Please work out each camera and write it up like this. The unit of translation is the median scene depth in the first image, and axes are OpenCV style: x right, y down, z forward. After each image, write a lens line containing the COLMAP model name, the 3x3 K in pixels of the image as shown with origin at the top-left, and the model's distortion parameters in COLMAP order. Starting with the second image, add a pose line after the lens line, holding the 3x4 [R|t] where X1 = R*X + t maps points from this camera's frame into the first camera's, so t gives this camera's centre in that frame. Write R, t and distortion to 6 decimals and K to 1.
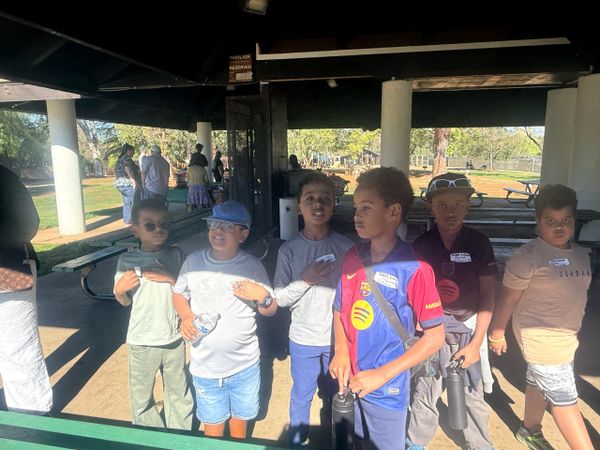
lens RADIAL K [[417.1, 0, 300.0], [0, 417.1, 225.0], [0, 0, 1]] dist [-0.002358, 0.001803]
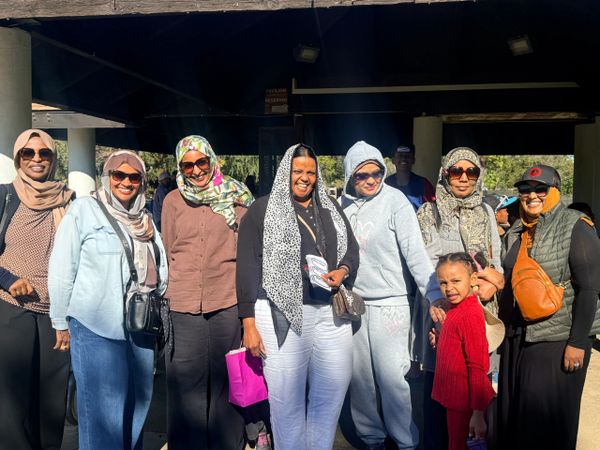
lens RADIAL K [[627.0, 0, 300.0], [0, 627.0, 225.0], [0, 0, 1]] dist [0.127337, -0.000447]
pose [[0.998917, 0.008279, 0.045794, -0.153492], [-0.003457, 0.994531, -0.104384, 0.091880], [-0.046408, 0.104113, 0.993482, -0.522173]]
